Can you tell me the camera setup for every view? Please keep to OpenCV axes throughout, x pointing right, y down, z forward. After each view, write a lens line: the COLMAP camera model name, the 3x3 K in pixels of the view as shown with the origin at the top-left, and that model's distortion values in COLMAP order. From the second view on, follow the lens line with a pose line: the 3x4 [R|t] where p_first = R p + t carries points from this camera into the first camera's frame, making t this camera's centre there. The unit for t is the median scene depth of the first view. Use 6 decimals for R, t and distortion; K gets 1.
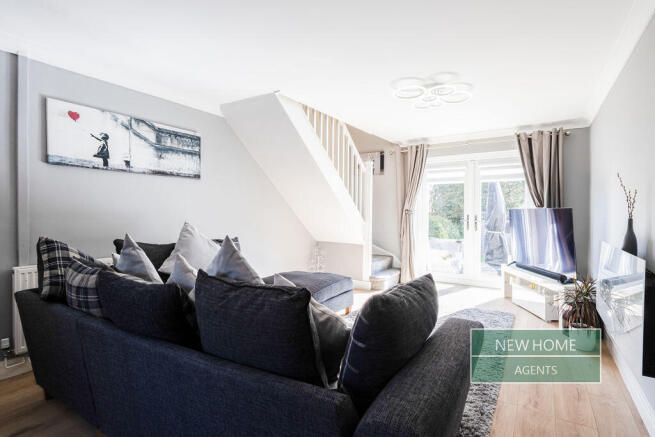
lens RADIAL K [[306.3, 0, 329.8], [0, 306.3, 214.9], [0, 0, 1]] dist [0.000898, 0.000222]
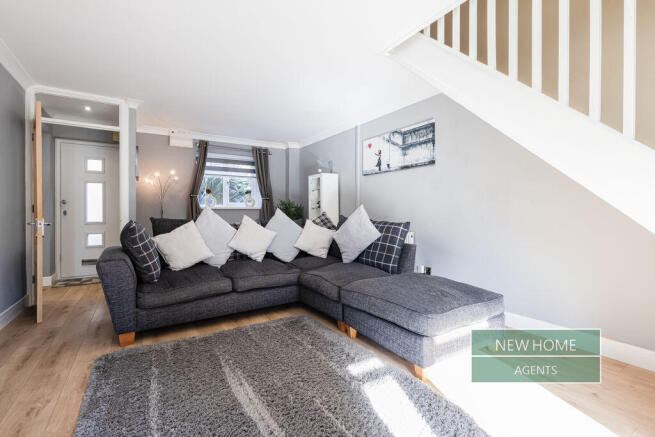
lens RADIAL K [[306.3, 0, 329.8], [0, 306.3, 214.9], [0, 0, 1]] dist [0.000898, 0.000222]
pose [[-0.396980, -0.006071, -0.917807, 0.700915], [-0.020264, 0.999792, 0.002152, 0.058688], [0.917604, 0.019453, -0.397020, 1.216725]]
